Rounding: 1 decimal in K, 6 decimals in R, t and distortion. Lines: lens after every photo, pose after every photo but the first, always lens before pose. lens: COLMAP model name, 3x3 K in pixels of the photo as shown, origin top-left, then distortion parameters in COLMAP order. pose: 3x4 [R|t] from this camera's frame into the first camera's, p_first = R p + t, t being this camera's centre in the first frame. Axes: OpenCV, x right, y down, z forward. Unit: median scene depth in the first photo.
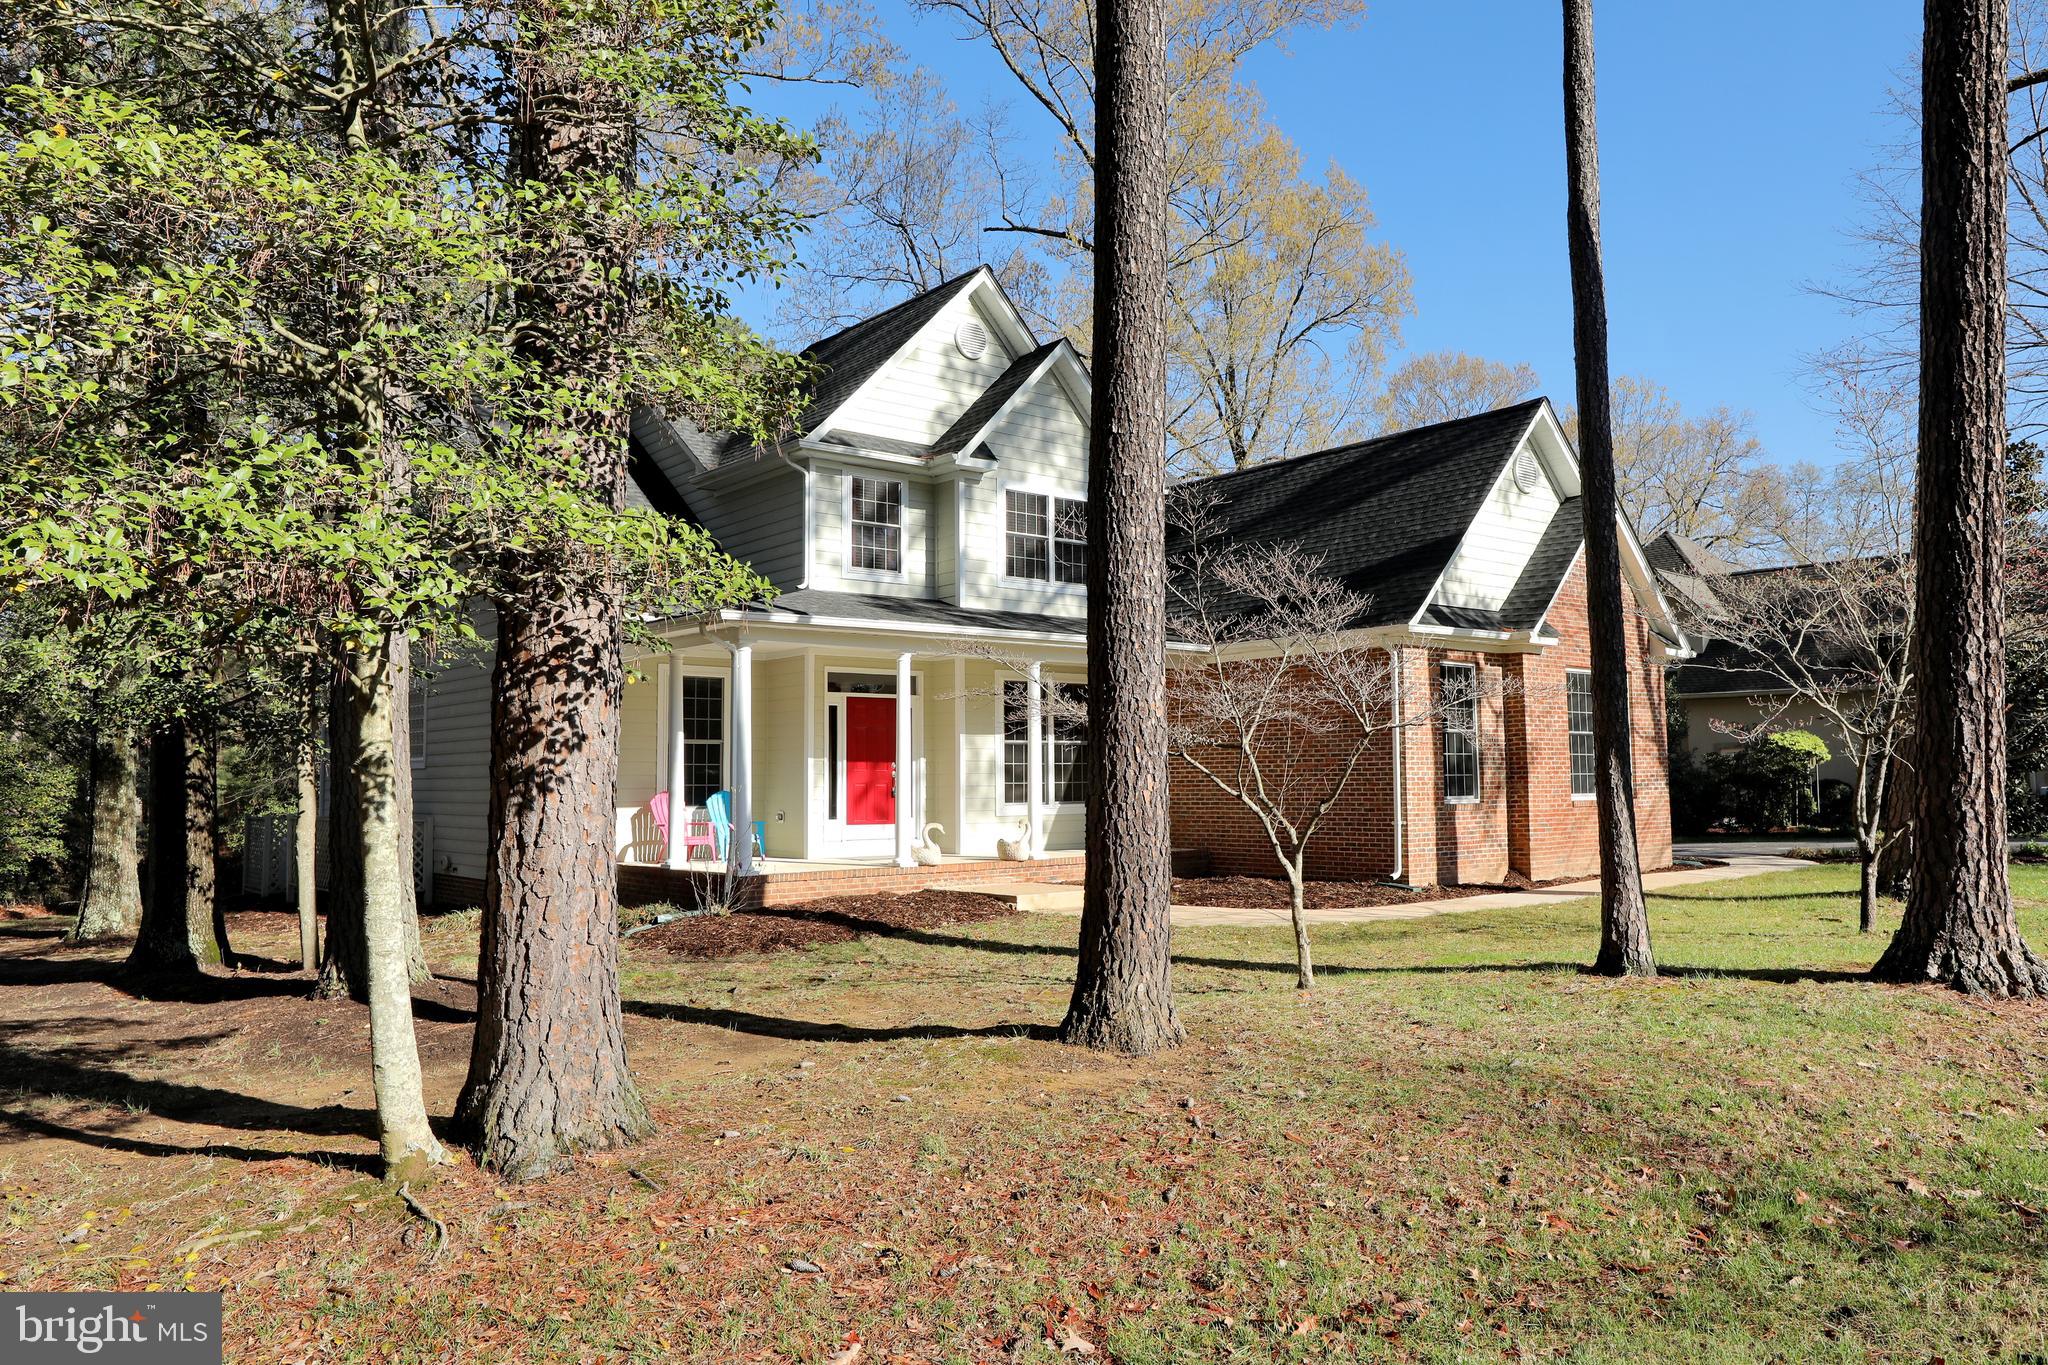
lens RADIAL K [[1478.9, 0, 1024.0], [0, 1478.9, 682.5], [0, 0, 1]] dist [-0.002934, 0.000254]
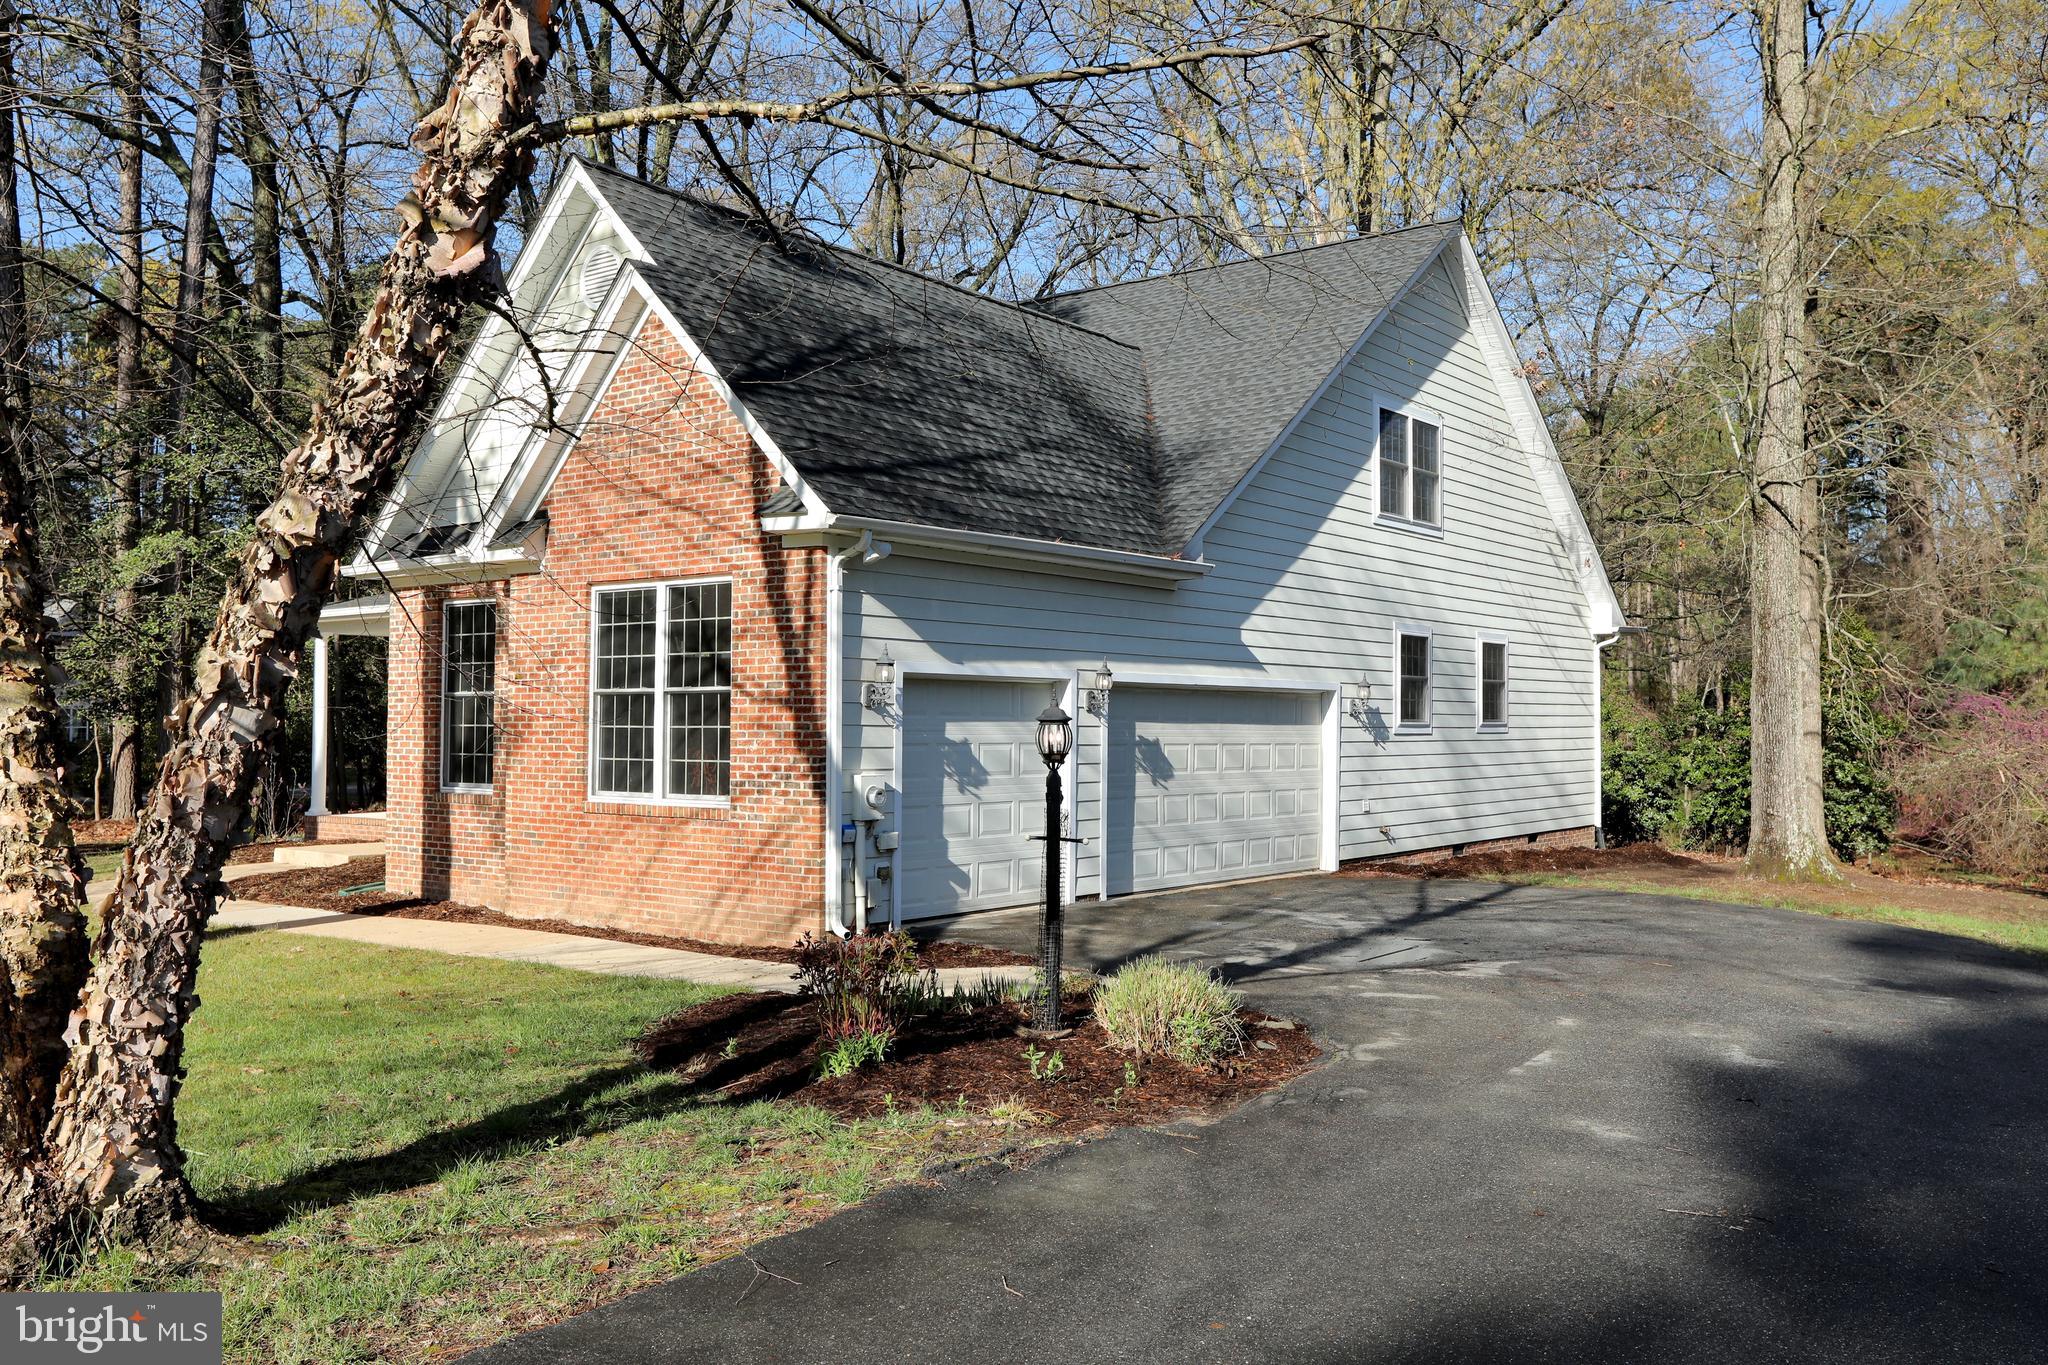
lens RADIAL K [[1677.4, 0, 1024.0], [0, 1677.4, 682.5], [0, 0, 1]] dist [-0.002912, -0.000391]
pose [[0.215463, -0.007660, -0.976482, 1.113938], [0.061360, 0.998099, 0.005710, 0.037598], [0.974582, -0.061147, 0.215523, 1.046857]]
